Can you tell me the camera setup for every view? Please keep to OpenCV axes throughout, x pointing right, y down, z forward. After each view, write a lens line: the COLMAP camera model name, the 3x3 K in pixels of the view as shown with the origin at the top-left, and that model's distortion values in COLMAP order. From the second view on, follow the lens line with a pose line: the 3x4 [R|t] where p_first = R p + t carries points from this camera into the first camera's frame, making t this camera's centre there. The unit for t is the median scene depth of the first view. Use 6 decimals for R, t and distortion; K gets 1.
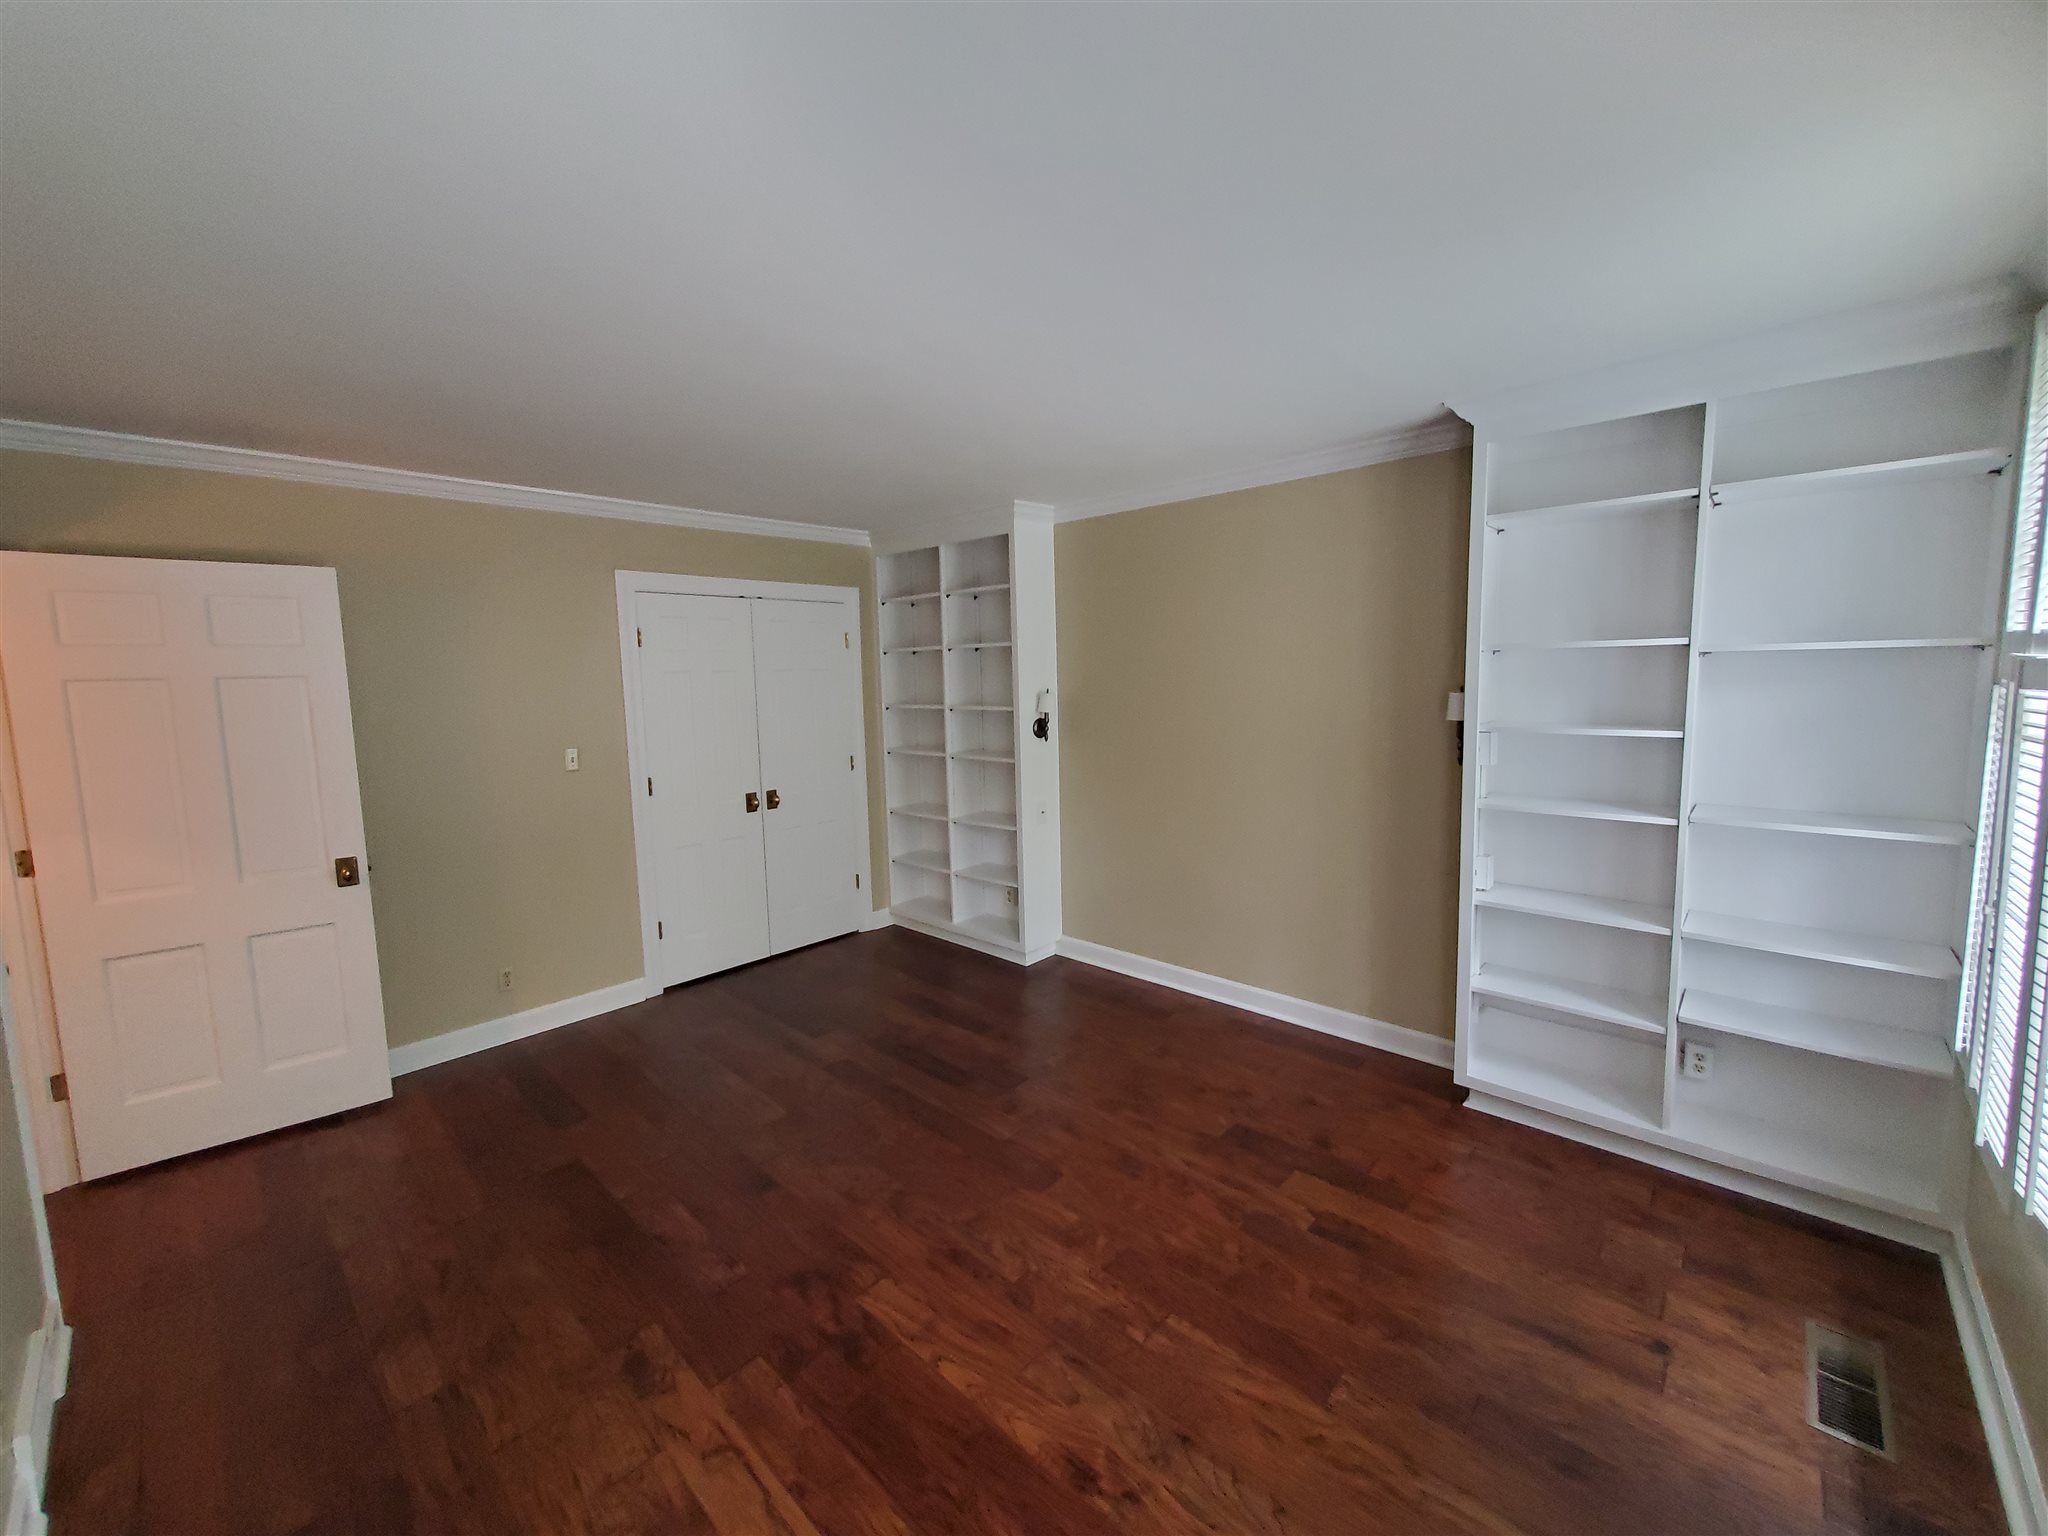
lens RADIAL K [[806.1, 0, 1023.2], [0, 806.1, 755.2], [0, 0, 1]] dist [-0.000104, -0.000367]
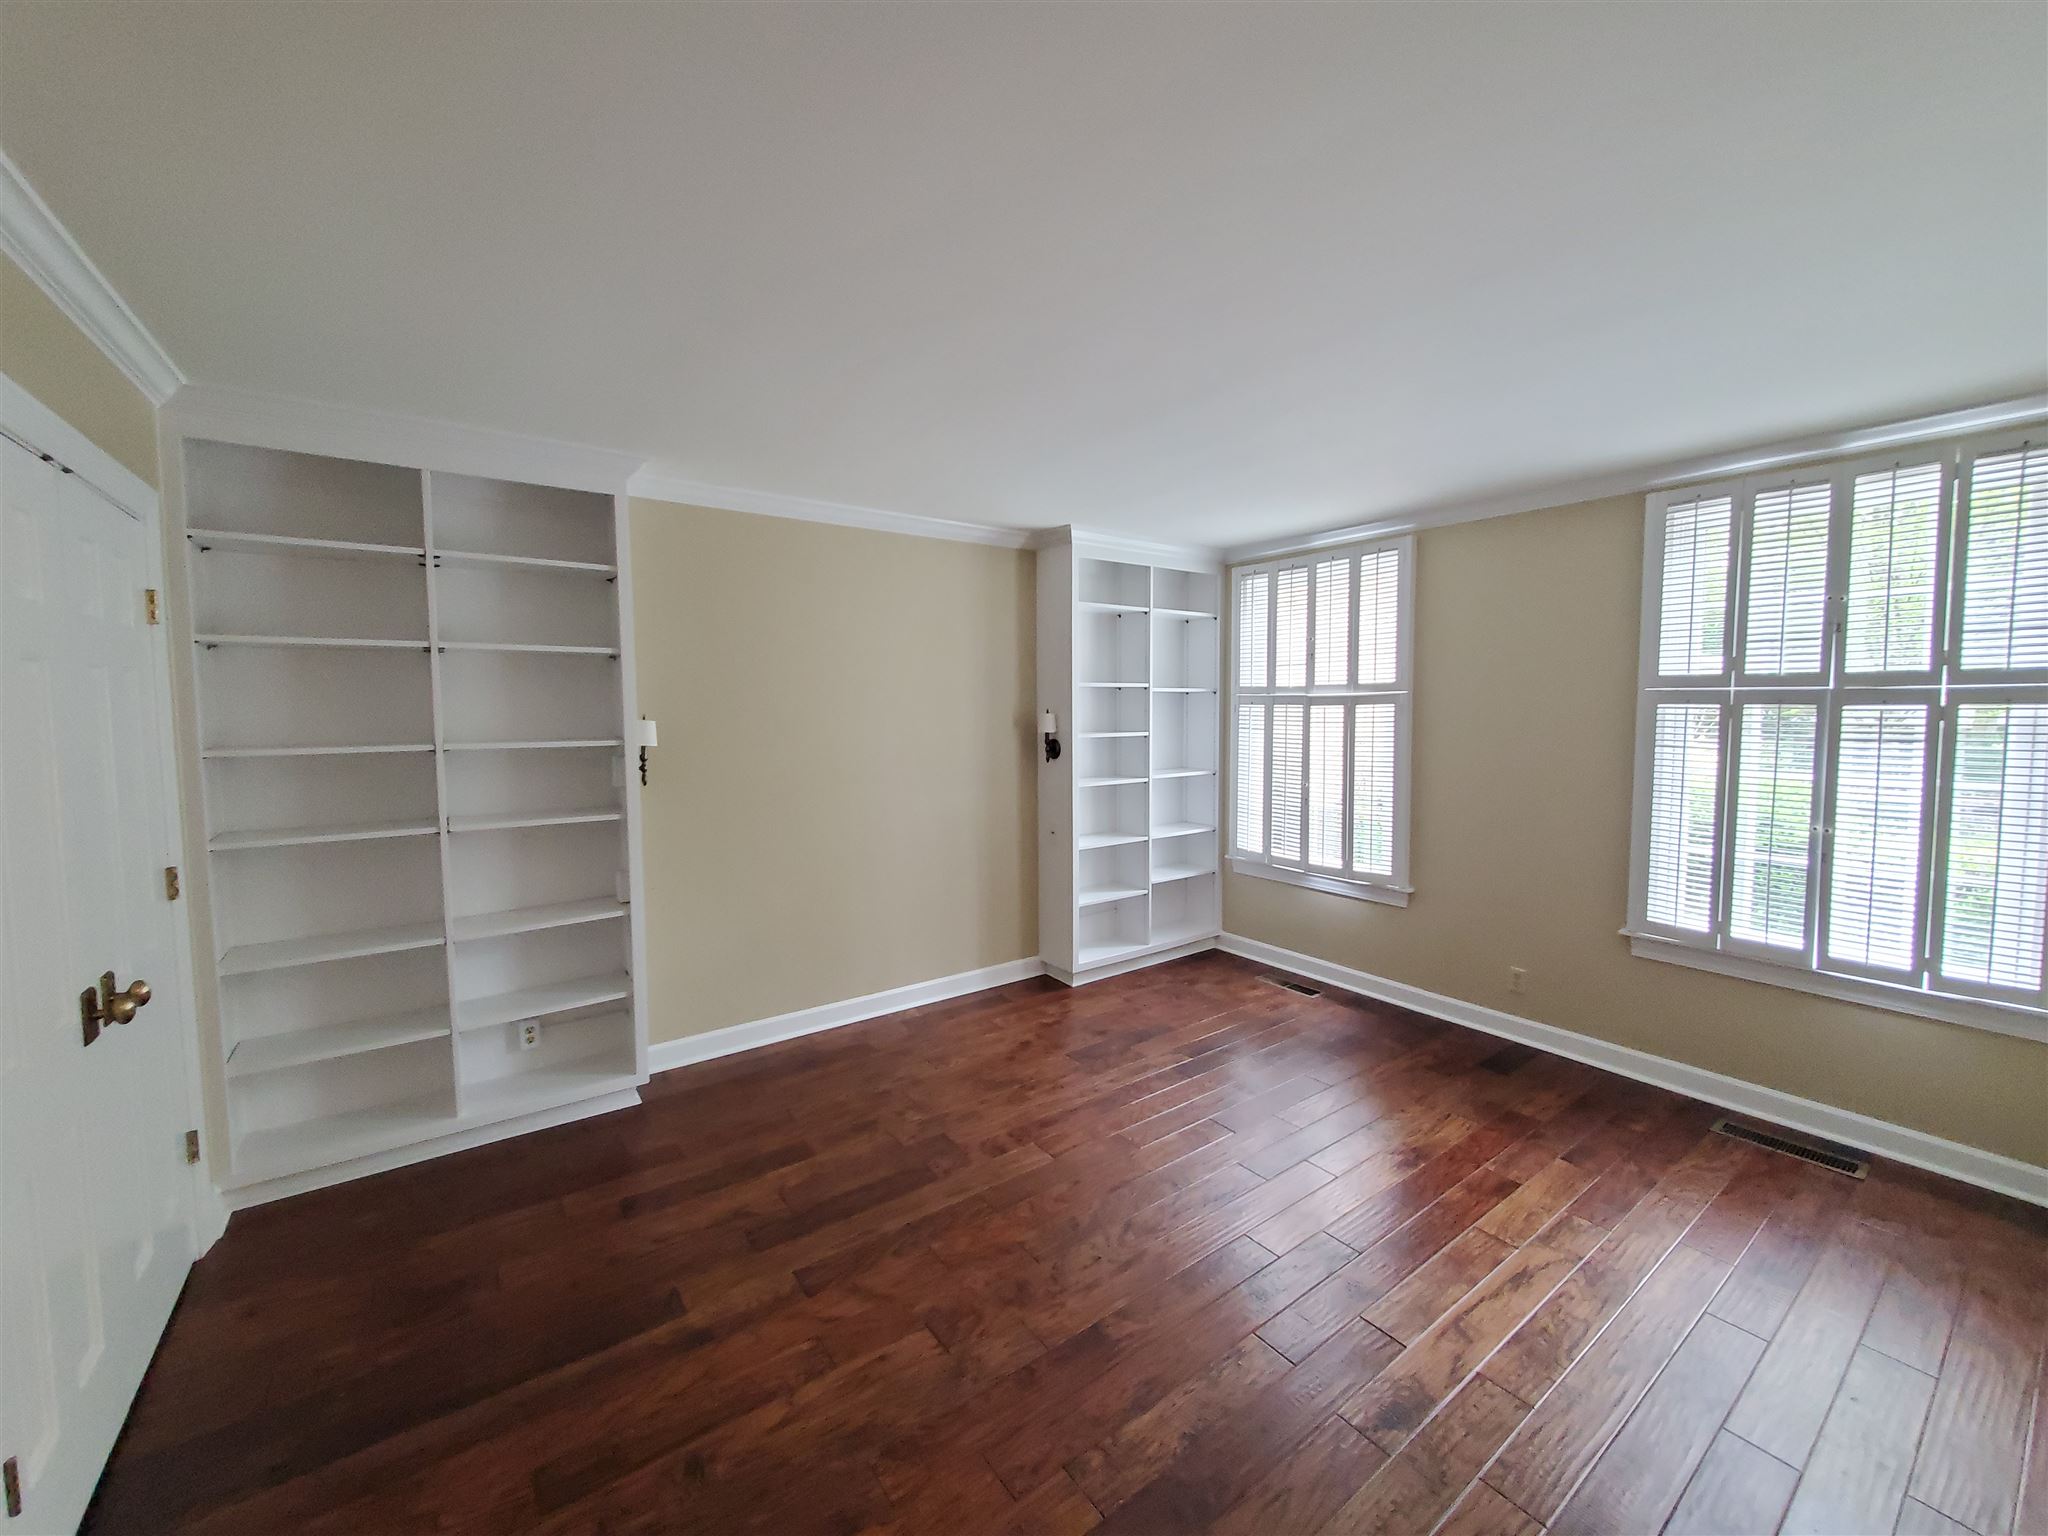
lens RADIAL K [[806.1, 0, 1023.2], [0, 806.1, 755.2], [0, 0, 1]] dist [-0.000104, -0.000367]
pose [[0.190752, -0.040882, 0.980787, -0.914974], [0.102229, 0.994527, 0.021573, -0.036907], [-0.976301, 0.096149, 0.193887, 0.743928]]
